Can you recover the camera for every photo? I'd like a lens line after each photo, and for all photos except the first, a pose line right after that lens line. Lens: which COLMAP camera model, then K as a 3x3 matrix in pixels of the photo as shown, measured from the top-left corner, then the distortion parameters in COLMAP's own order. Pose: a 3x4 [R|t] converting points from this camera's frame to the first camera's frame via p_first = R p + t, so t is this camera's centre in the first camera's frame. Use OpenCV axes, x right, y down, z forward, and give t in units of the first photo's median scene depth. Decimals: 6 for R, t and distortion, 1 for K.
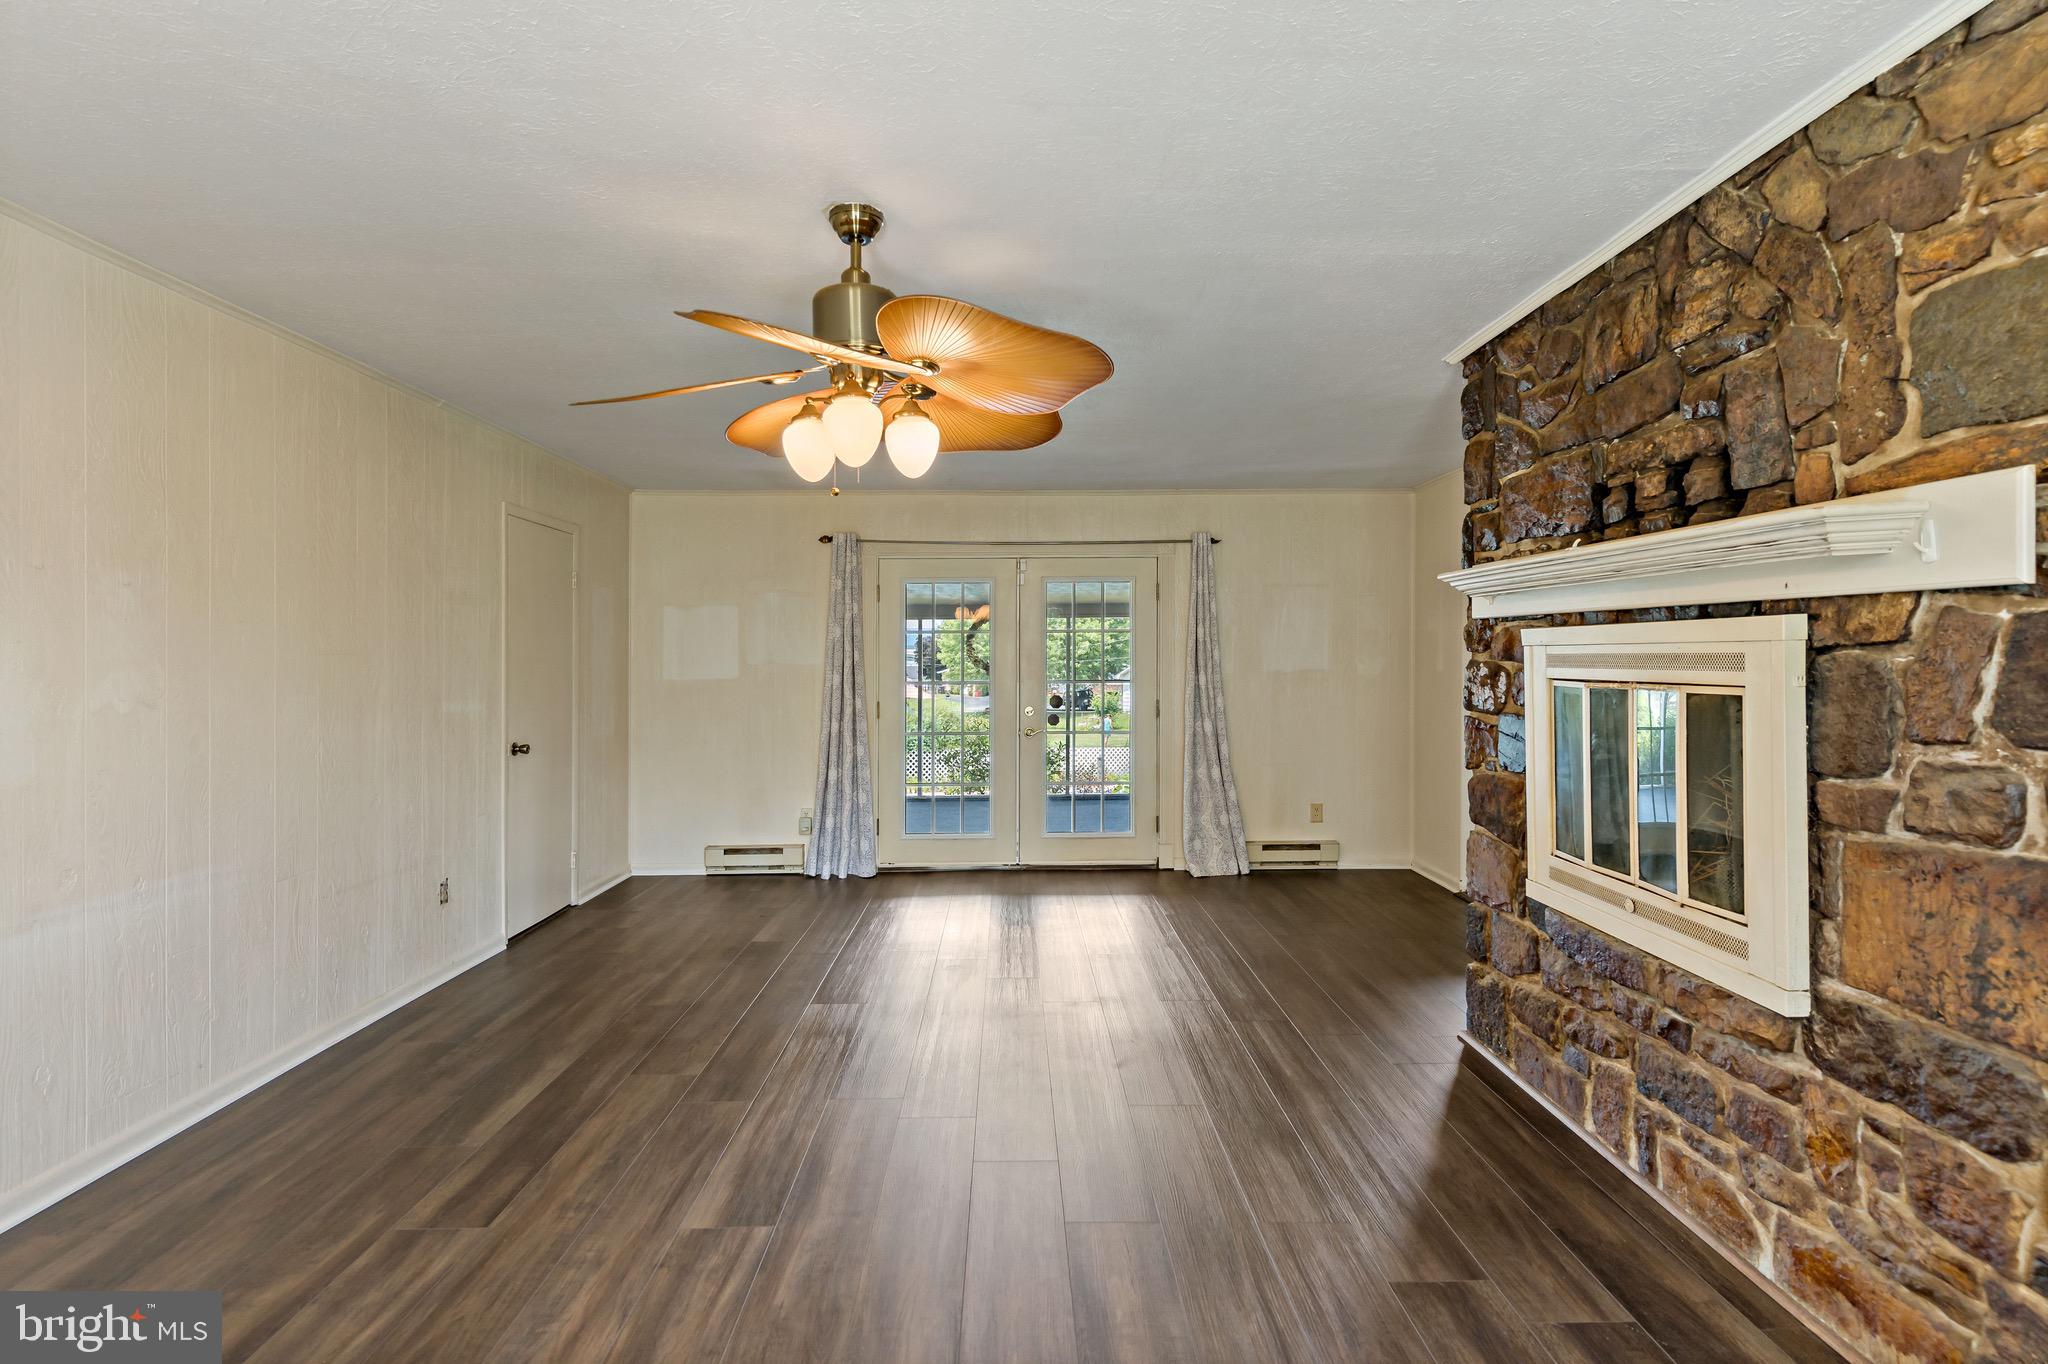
lens RADIAL K [[991.1, 0, 1023.1], [0, 991.1, 661.8], [0, 0, 1]] dist [0.003795, 0.000203]
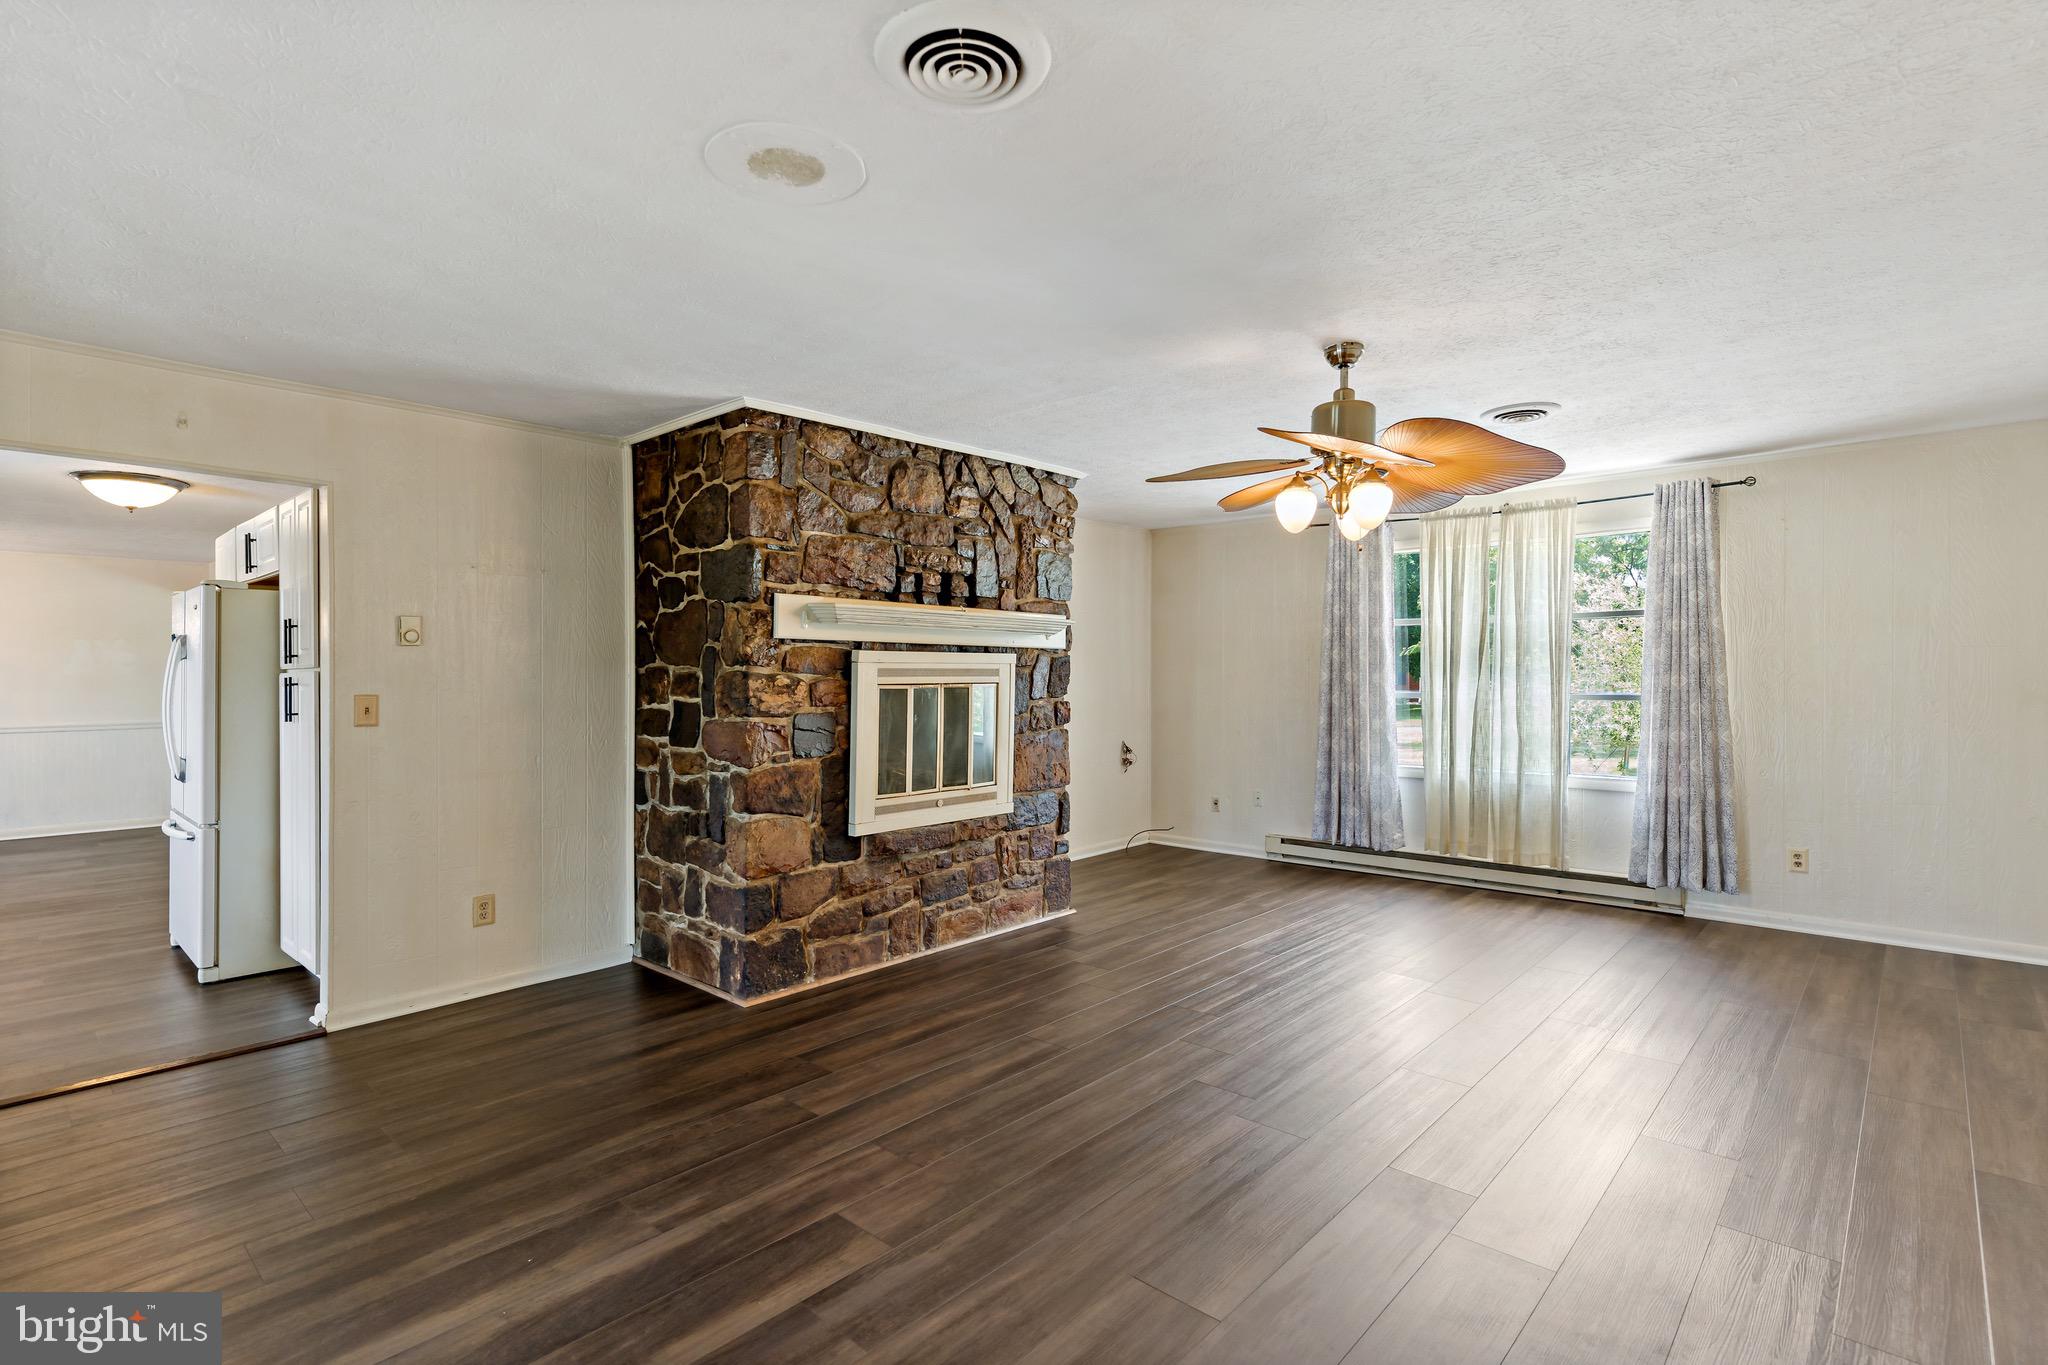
lens RADIAL K [[991.1, 0, 1023.6], [0, 991.1, 677.8], [0, 0, 1]] dist [0.003795, 0.000203]
pose [[-0.726068, -0.005546, 0.687601, -0.820131], [0.002561, 0.999939, 0.010769, -0.010893], [-0.687618, 0.009580, -0.726009, 2.337755]]
